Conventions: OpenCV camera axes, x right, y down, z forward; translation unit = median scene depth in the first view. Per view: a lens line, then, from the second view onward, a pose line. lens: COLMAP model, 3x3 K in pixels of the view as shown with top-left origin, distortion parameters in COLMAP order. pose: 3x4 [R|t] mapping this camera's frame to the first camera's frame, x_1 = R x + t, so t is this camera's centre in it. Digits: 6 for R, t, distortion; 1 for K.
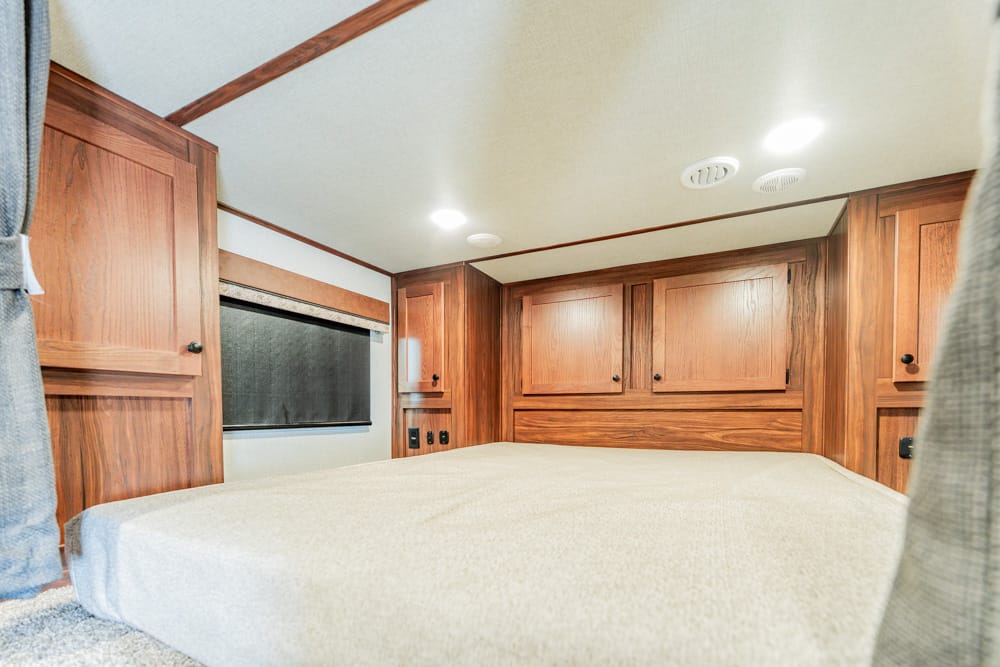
lens RADIAL K [[435.2, 0, 495.2], [0, 435.2, 419.9], [0, 0, 1]] dist [0.000910, 0.000145]
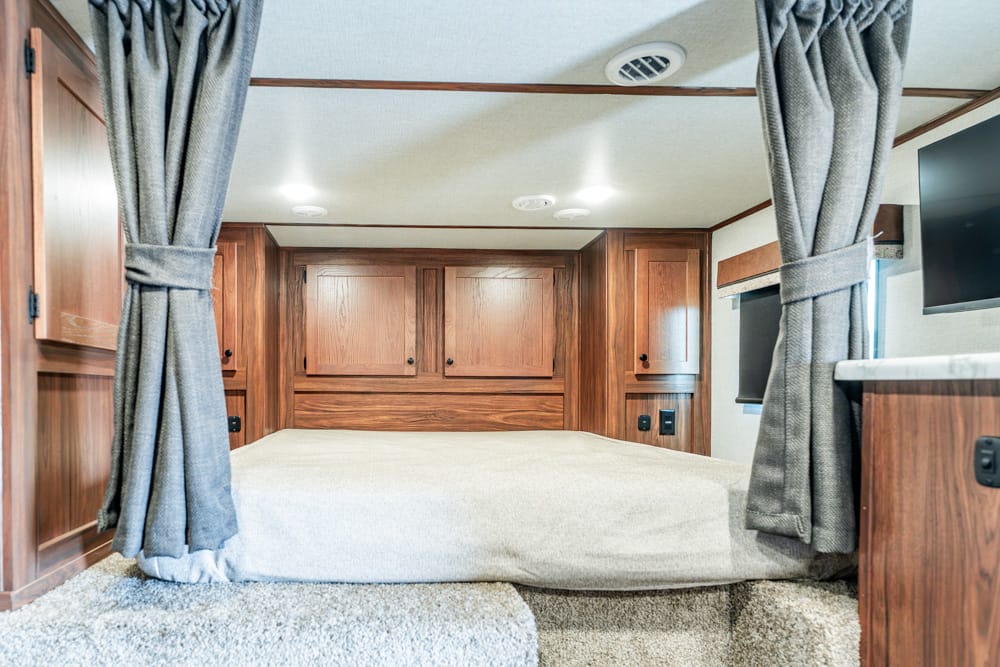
lens RADIAL K [[596.7, 0, 399.2], [0, 596.7, 395.7], [0, 0, 1]] dist [-0.000539, 0.000099]
pose [[0.880579, 0.004924, 0.473874, -0.397943], [0.003318, 0.999857, -0.016556, 0.005334], [-0.473888, 0.016151, 0.880437, -0.183625]]
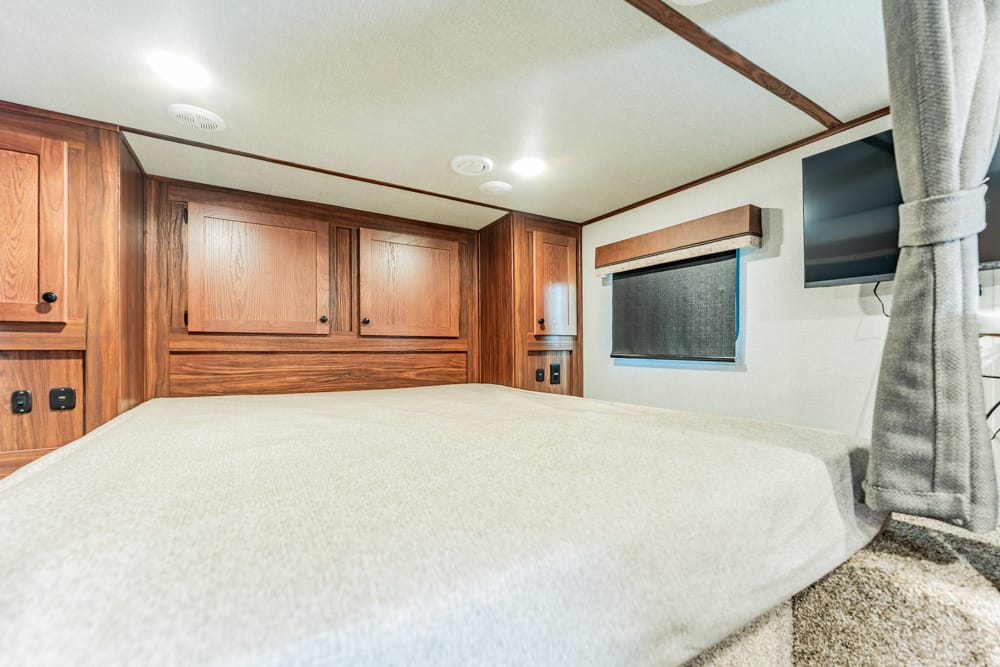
lens RADIAL K [[413.5, 0, 513.7], [0, 413.5, 347.9], [0, 0, 1]] dist [-0.000077, -0.000014]
pose [[0.519386, 0.007486, 0.854507, -0.289893], [0.021427, 0.999533, -0.021781, -0.004330], [-0.854271, 0.029623, 0.518983, 0.179398]]
